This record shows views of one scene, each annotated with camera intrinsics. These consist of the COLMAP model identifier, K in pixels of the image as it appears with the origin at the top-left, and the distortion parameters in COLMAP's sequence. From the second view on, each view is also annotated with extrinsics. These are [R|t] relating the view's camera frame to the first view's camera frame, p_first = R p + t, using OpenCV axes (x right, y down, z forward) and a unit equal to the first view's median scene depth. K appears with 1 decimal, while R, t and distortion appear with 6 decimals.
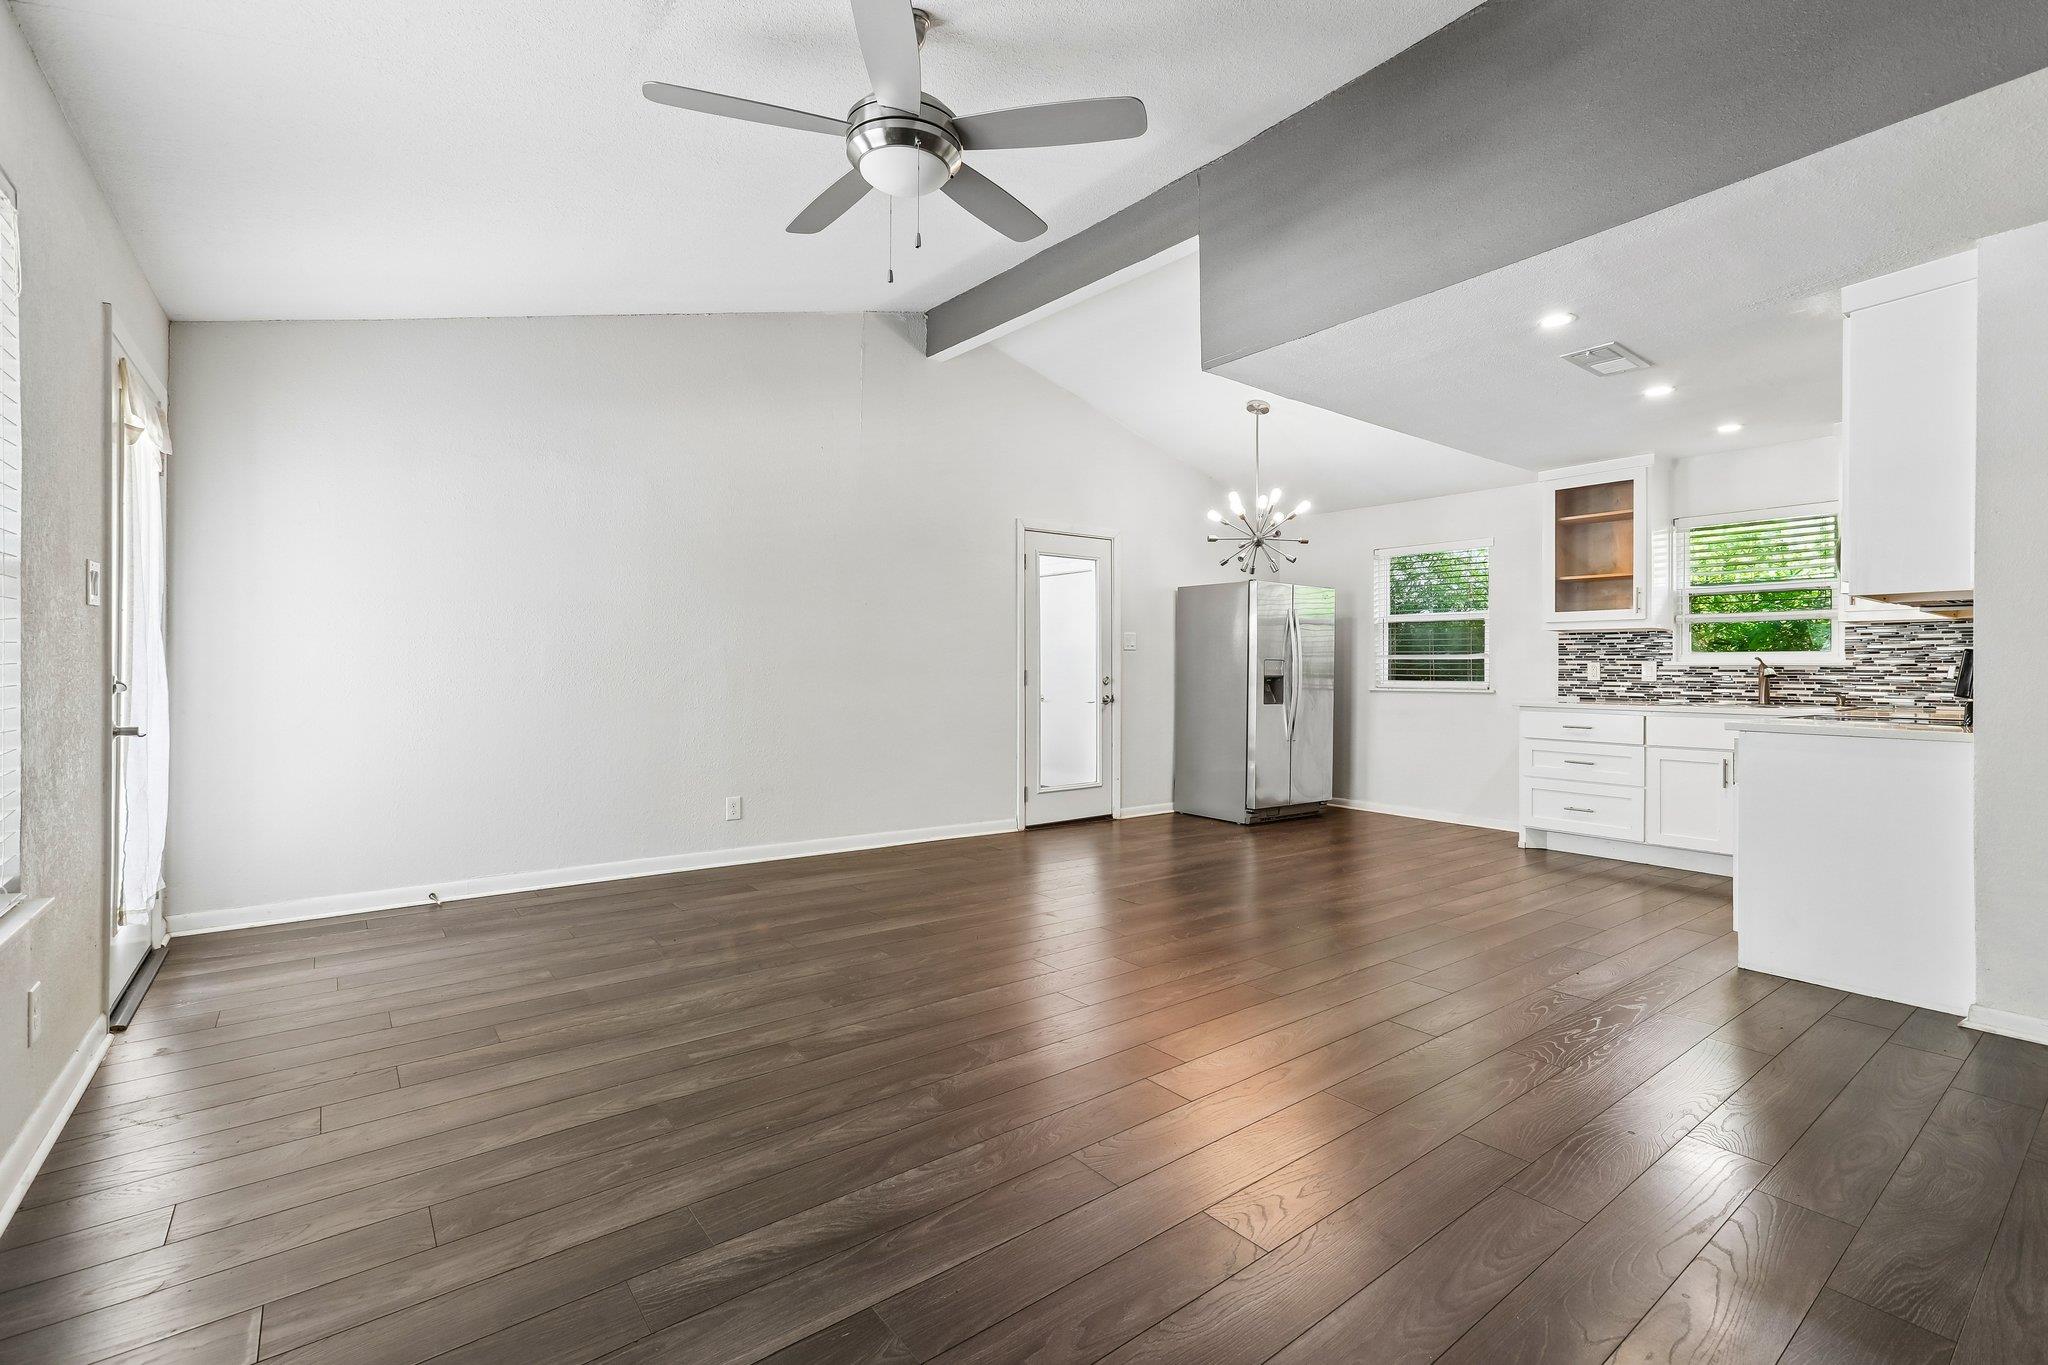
lens RADIAL K [[911.7, 0, 1016.7], [0, 911.7, 690.4], [0, 0, 1]] dist [-0.015562, 0.011122]
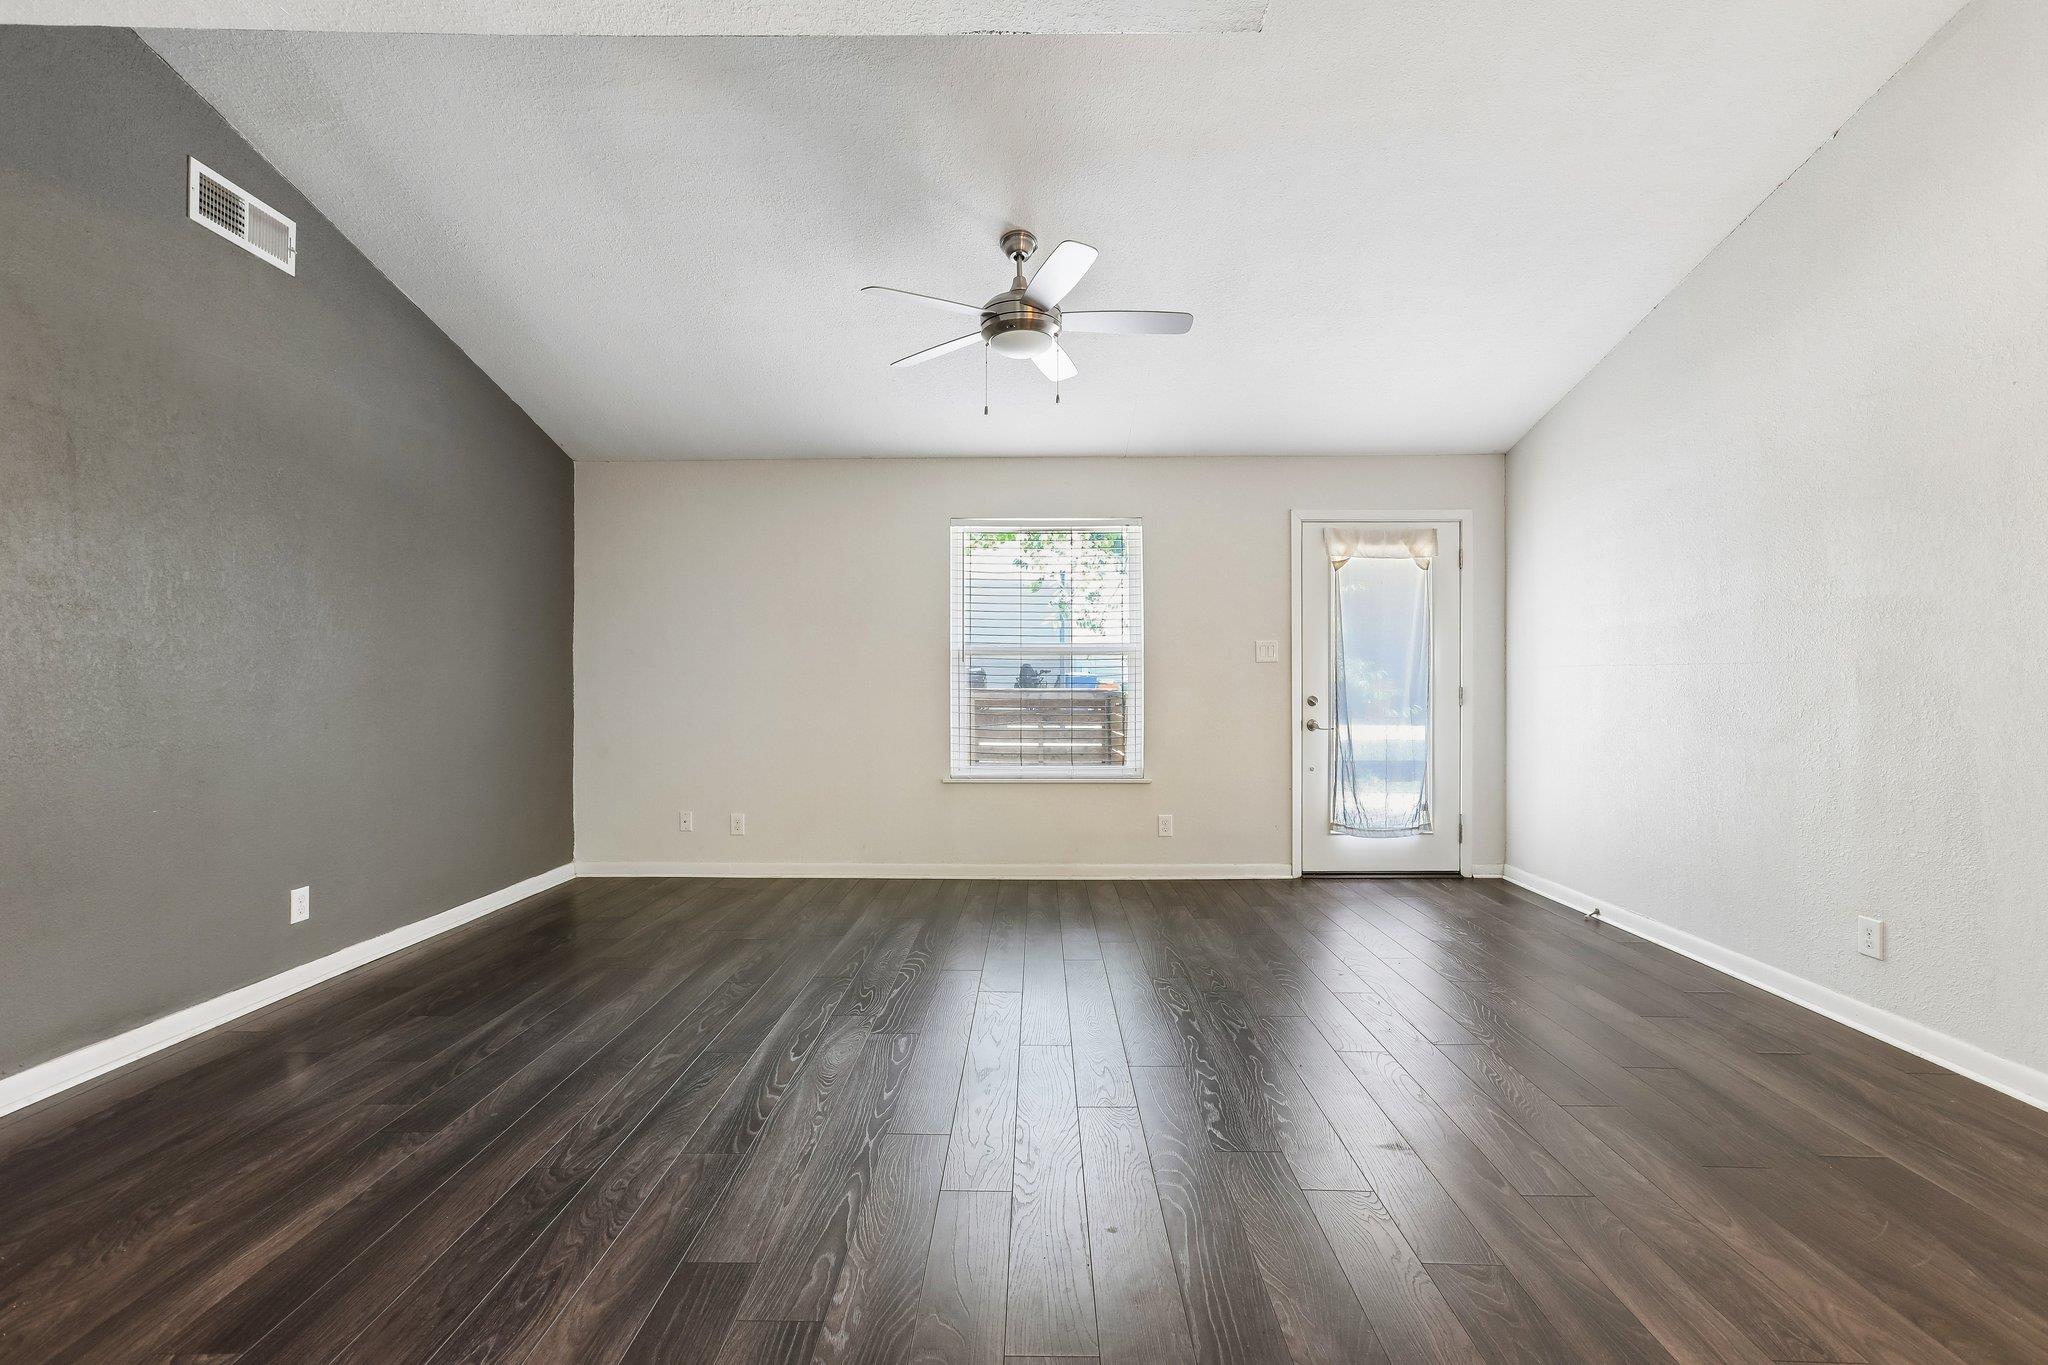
lens RADIAL K [[911.7, 0, 1027.4], [0, 911.7, 682.0], [0, 0, 1]] dist [-0.015562, 0.011122]
pose [[-0.634943, 0.000145, -0.772559, 0.388432], [-0.015989, 0.999783, 0.013329, -0.023667], [0.772393, 0.020815, -0.634803, 0.817022]]
